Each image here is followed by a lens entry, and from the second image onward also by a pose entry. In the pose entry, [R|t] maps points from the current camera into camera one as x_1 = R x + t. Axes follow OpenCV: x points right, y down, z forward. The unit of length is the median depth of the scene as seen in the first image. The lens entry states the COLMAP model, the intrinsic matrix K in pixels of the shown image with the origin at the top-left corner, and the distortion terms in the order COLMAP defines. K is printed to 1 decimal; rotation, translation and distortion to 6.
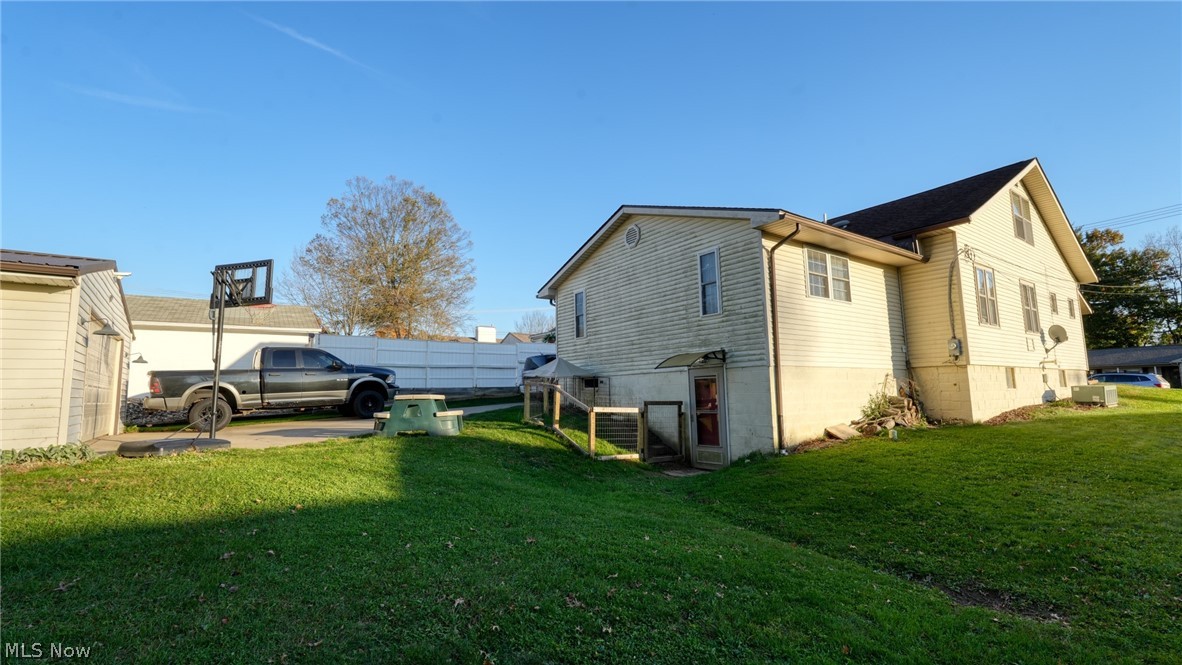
lens RADIAL K [[521.2, 0, 591.0], [0, 521.2, 332.5], [0, 0, 1]] dist [-0.001361, 0.000220]
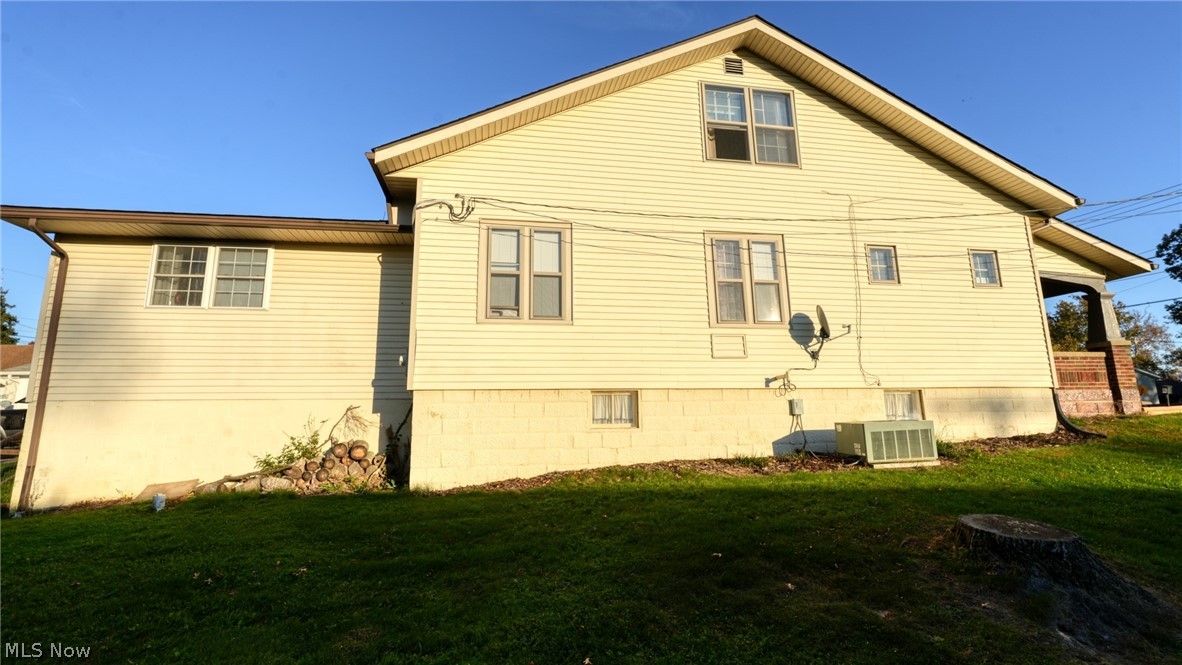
lens RADIAL K [[521.2, 0, 591.0], [0, 521.2, 332.5], [0, 0, 1]] dist [-0.001361, 0.000220]
pose [[0.893554, -0.073727, -0.442860, 1.152005], [0.052933, 0.996845, -0.059152, 0.040033], [0.445824, 0.029414, 0.894637, 0.531286]]
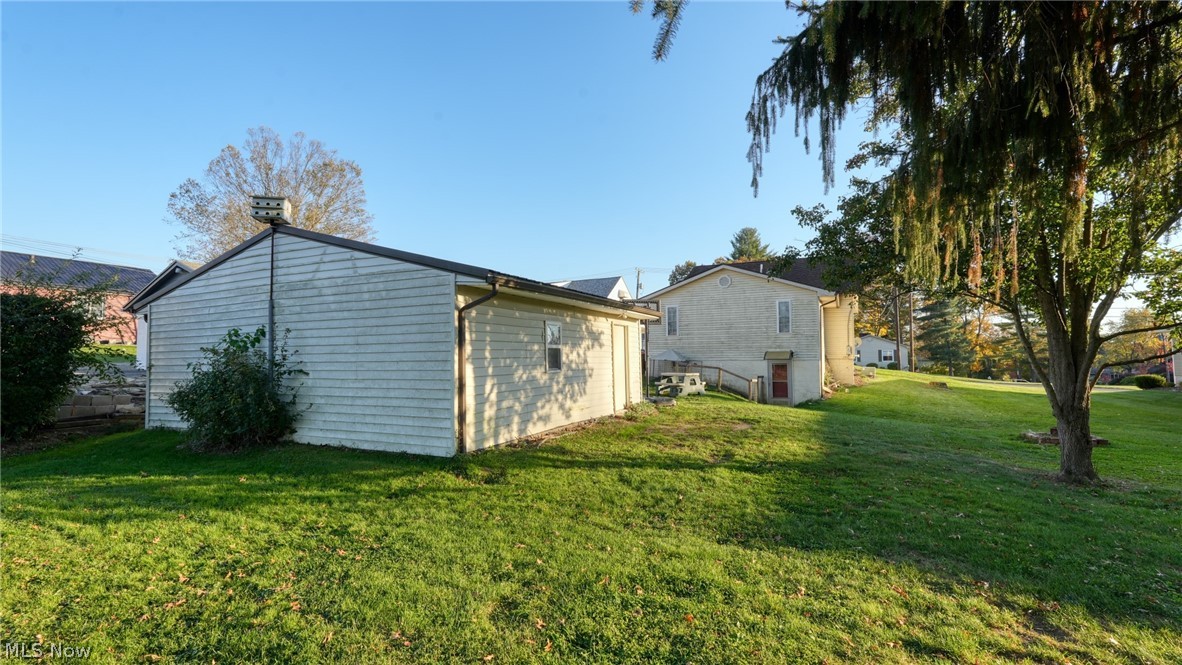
lens RADIAL K [[521.2, 0, 591.0], [0, 521.2, 332.5], [0, 0, 1]] dist [-0.001361, 0.000220]
pose [[0.880958, 0.040437, 0.471463, -1.340043], [-0.069803, 0.996547, 0.044957, -0.072803], [-0.468017, -0.072515, 0.880739, -0.407072]]
